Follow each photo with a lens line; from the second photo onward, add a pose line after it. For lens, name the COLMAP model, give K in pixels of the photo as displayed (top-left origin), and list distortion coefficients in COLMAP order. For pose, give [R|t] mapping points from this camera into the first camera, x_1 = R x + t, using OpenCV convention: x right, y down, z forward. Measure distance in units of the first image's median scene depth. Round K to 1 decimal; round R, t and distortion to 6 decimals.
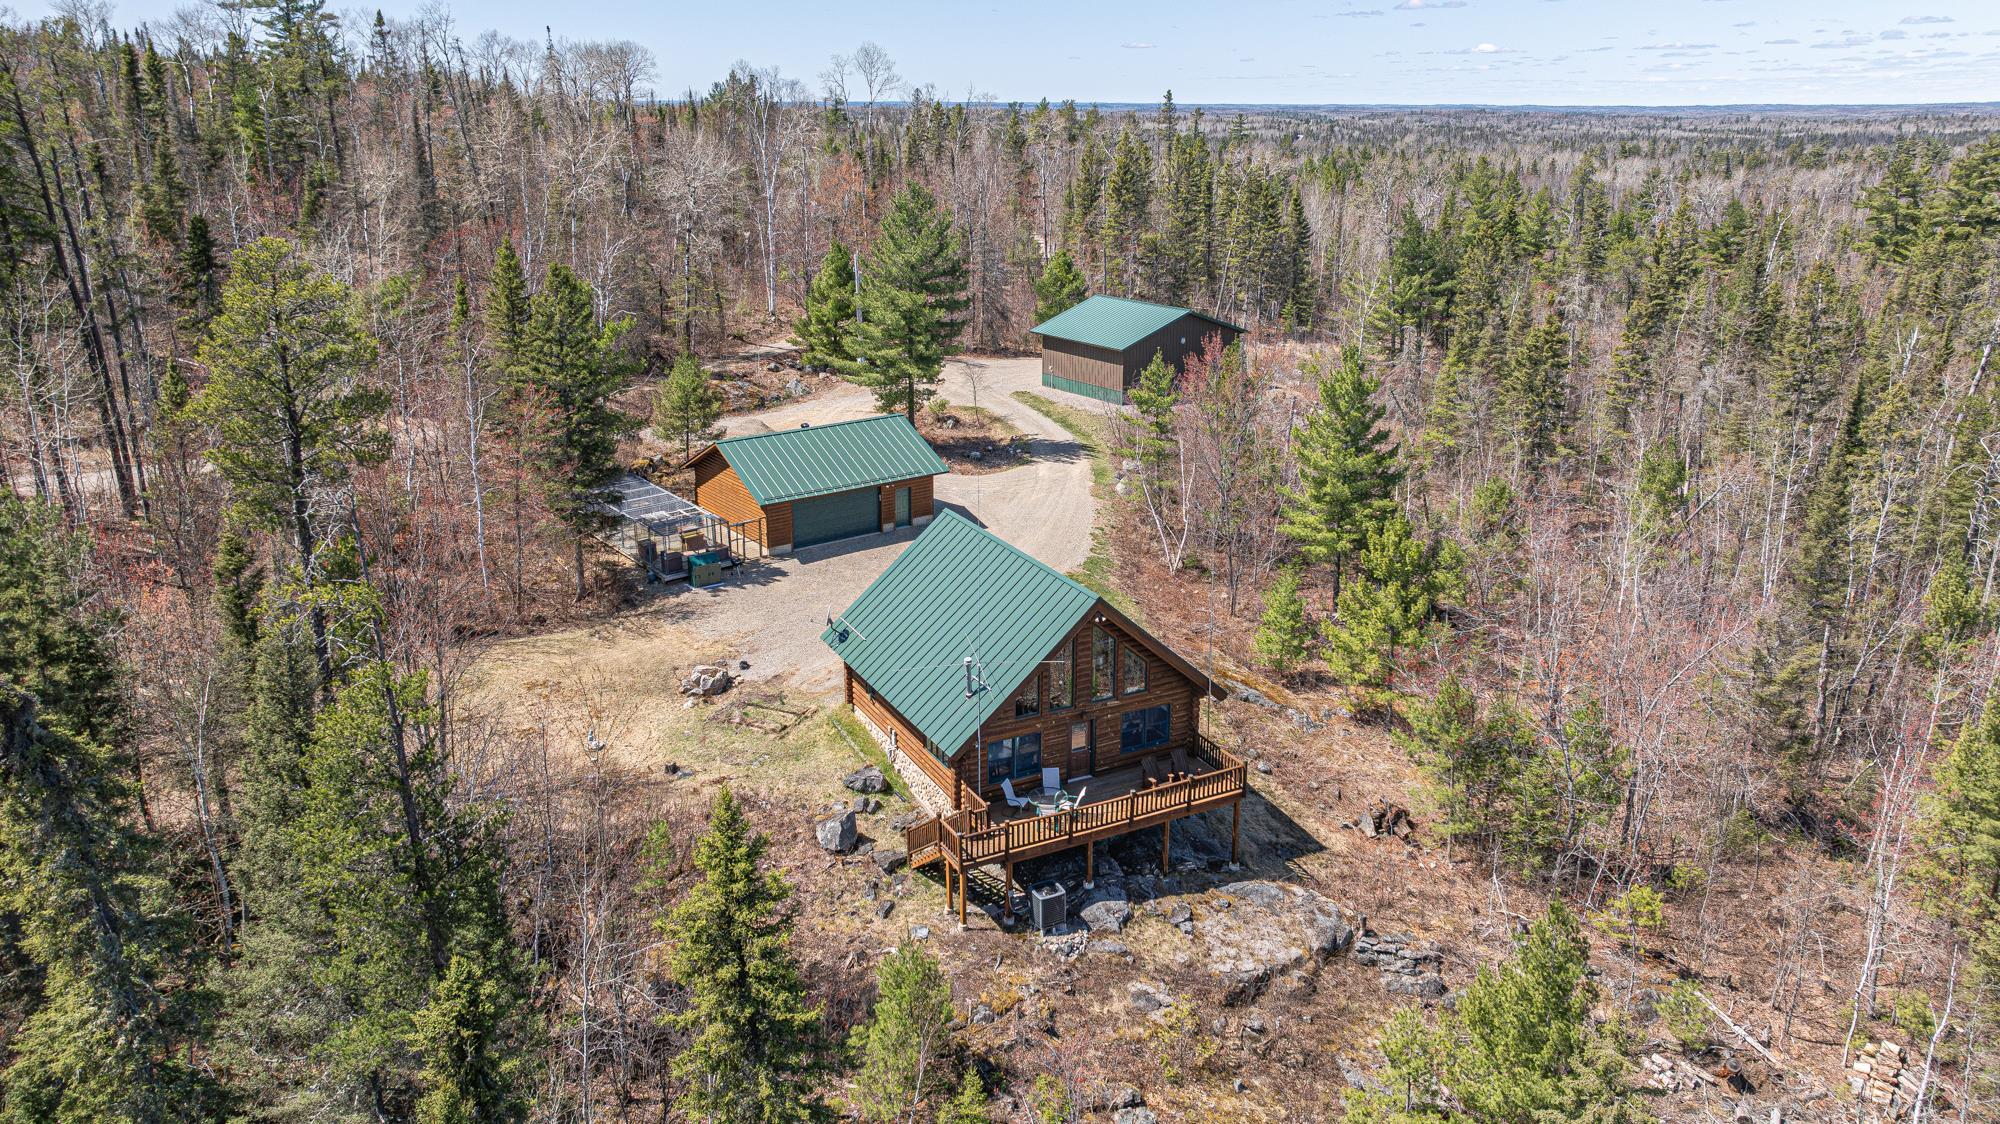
lens RADIAL K [[1437.3, 0, 1000.0], [0, 1437.3, 562.0], [0, 0, 1]] dist [-0.042045, 0.064185]
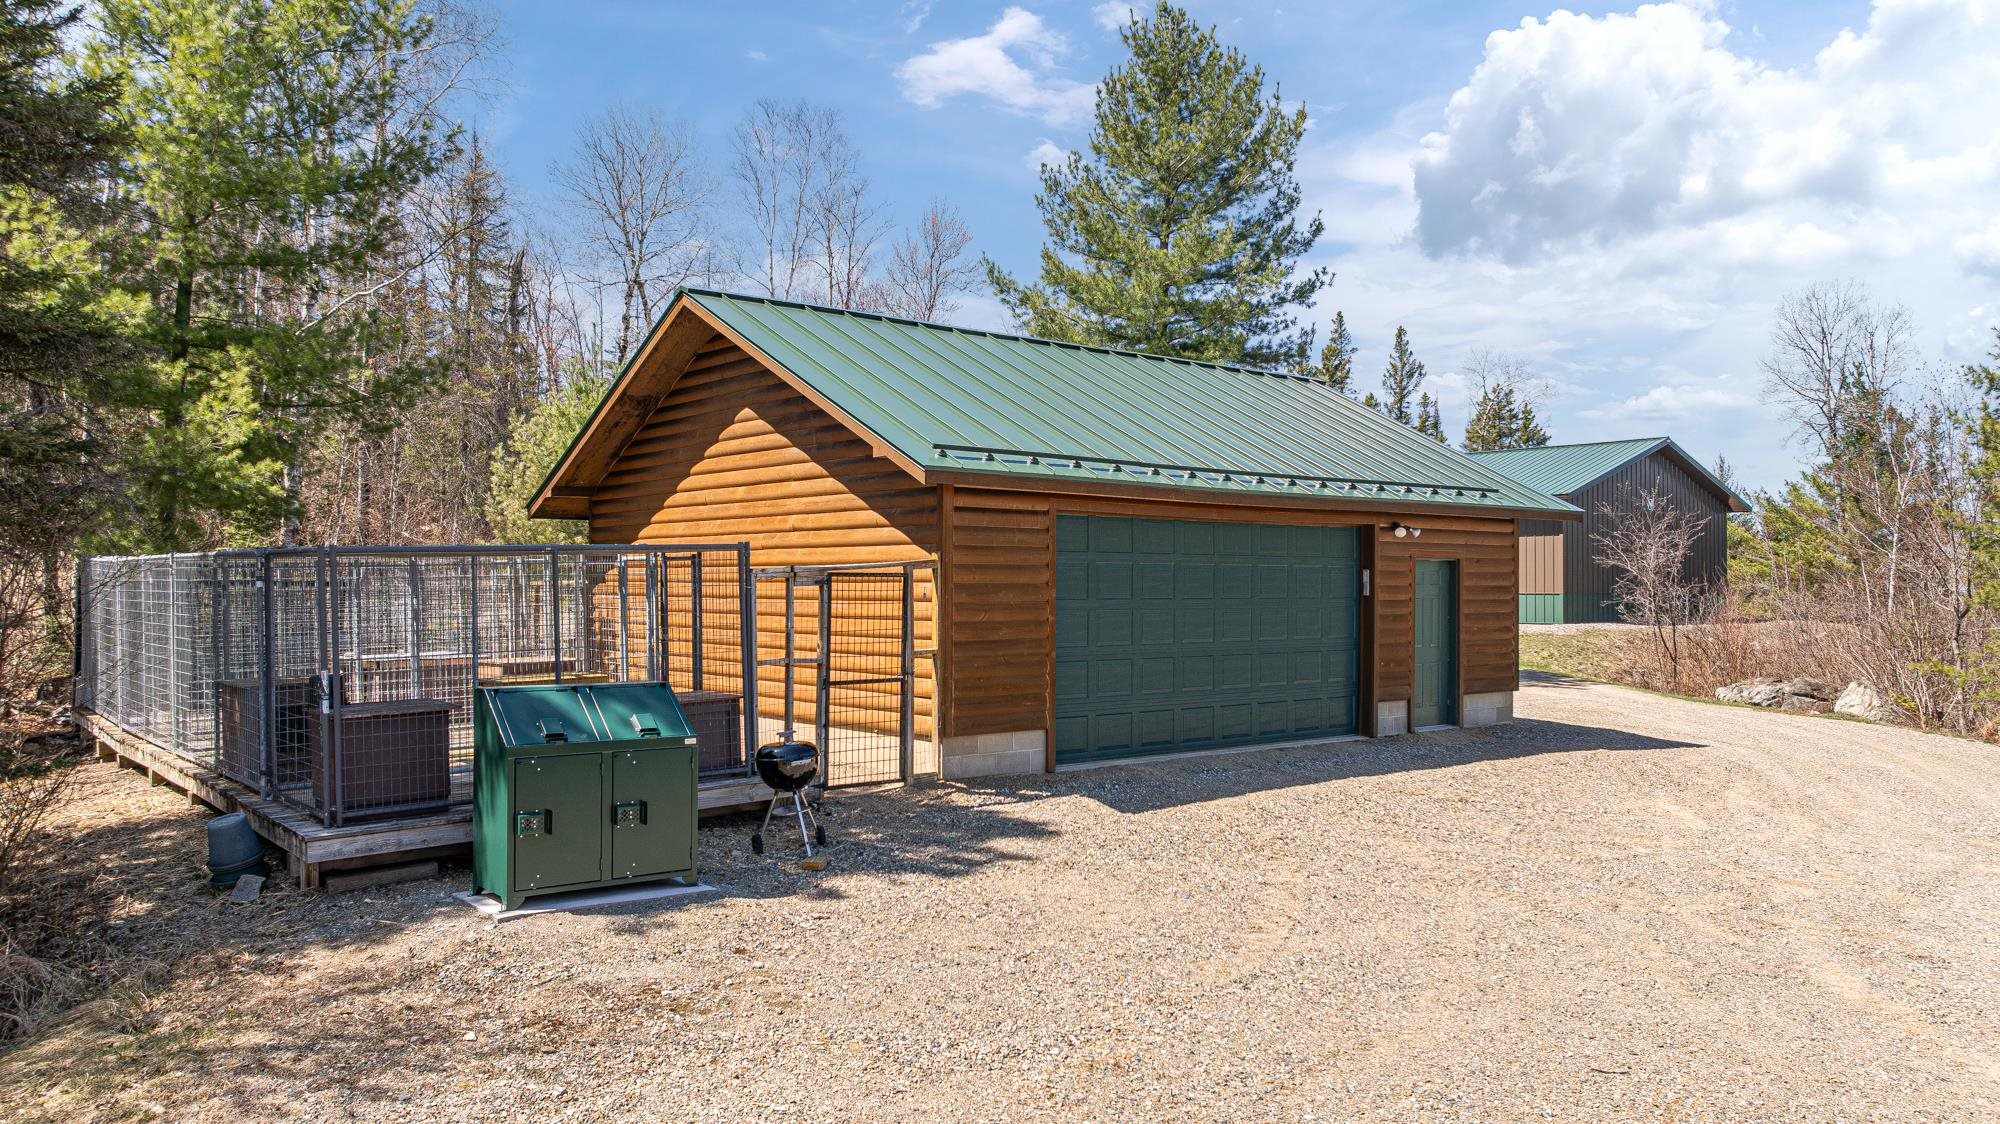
lens RADIAL K [[1437.3, 0, 1000.0], [0, 1437.3, 562.0], [0, 0, 1]] dist [-0.042045, 0.064185]
pose [[0.998814, 0.000401, 0.048691, -0.244119], [0.015636, 0.944367, -0.328521, 0.047348], [-0.046114, 0.328893, 0.943241, 1.217130]]
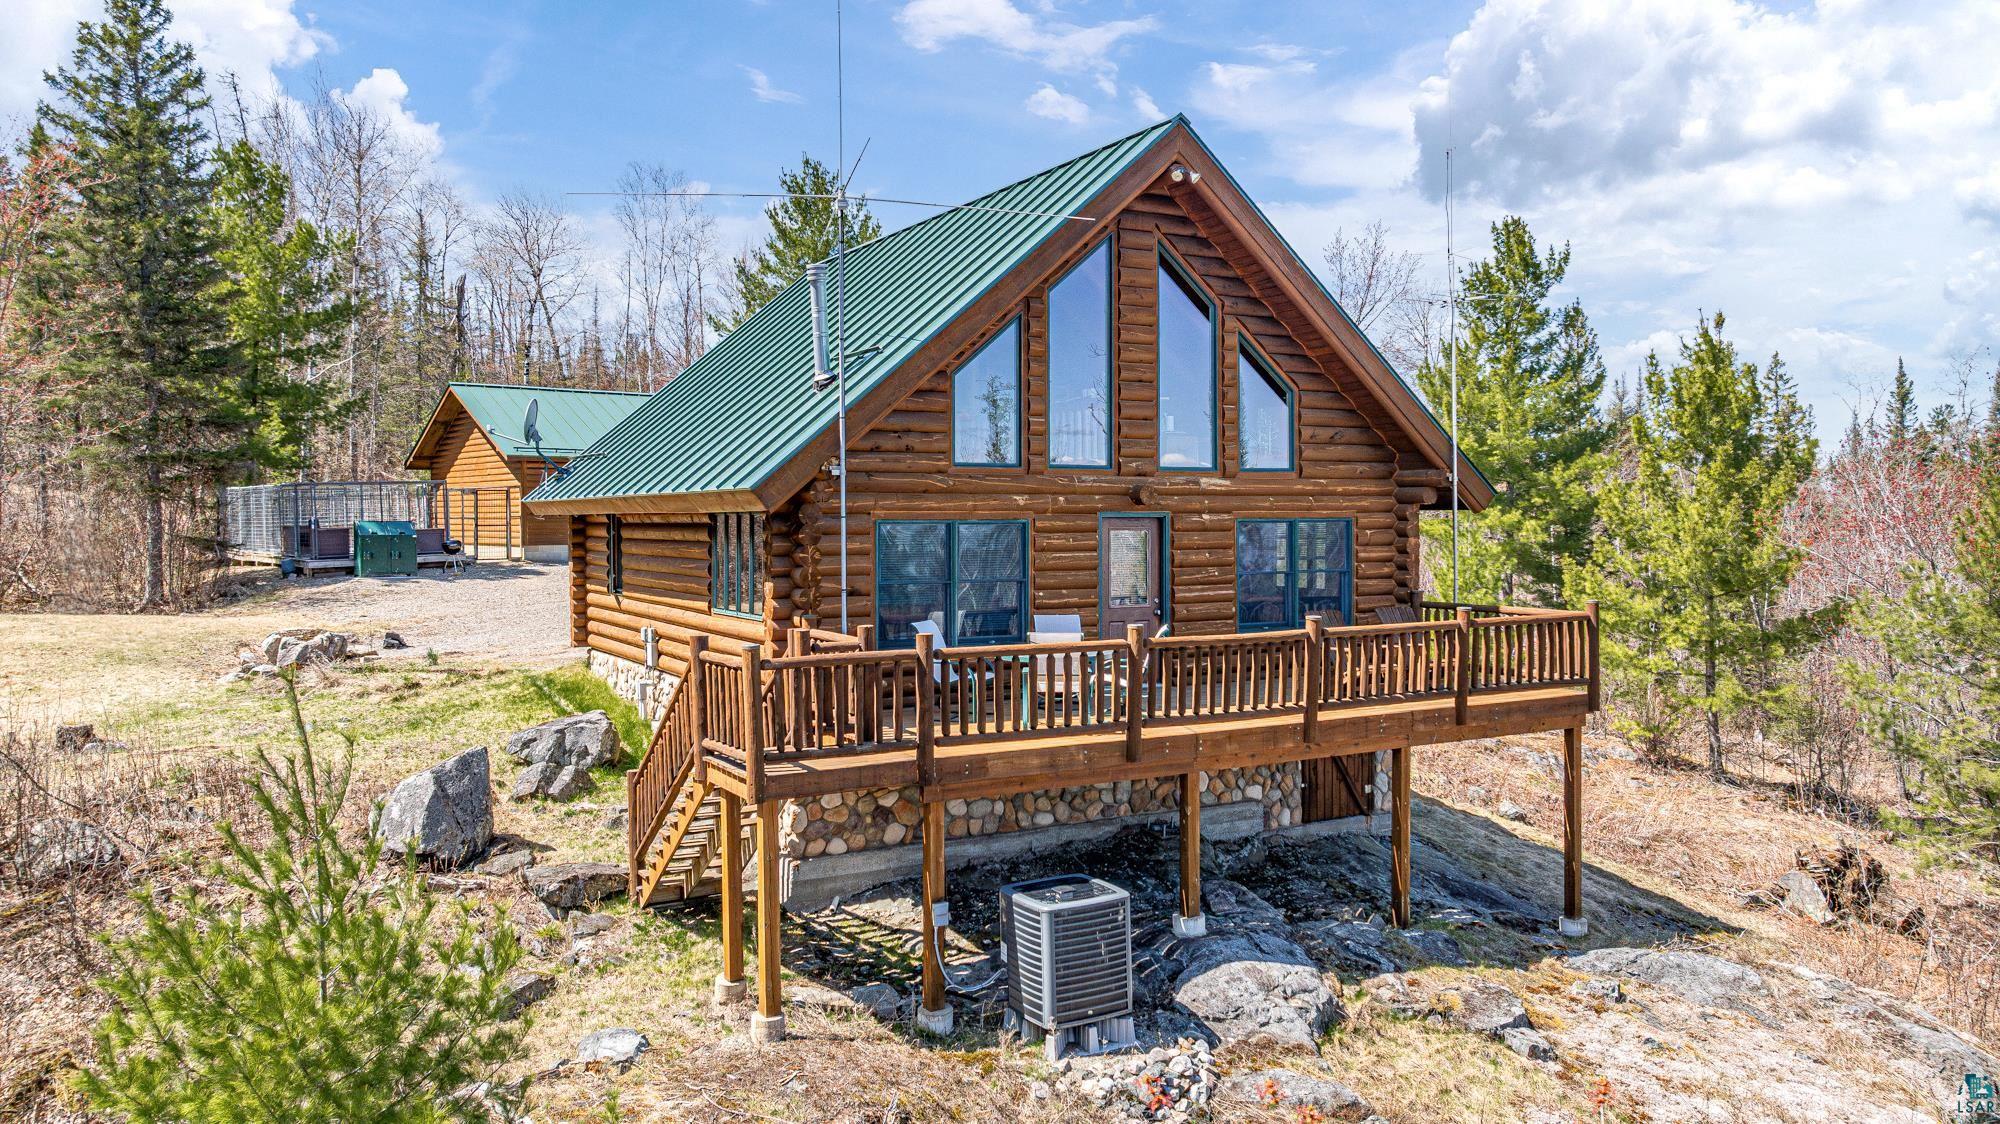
lens RADIAL K [[1437.3, 0, 1000.0], [0, 1437.3, 562.0], [0, 0, 1]] dist [-0.042045, 0.064185]
pose [[0.999370, -0.009645, 0.034157, 0.010400], [0.018933, 0.958878, -0.283187, 0.239612], [-0.030021, 0.283656, 0.958456, 0.684274]]
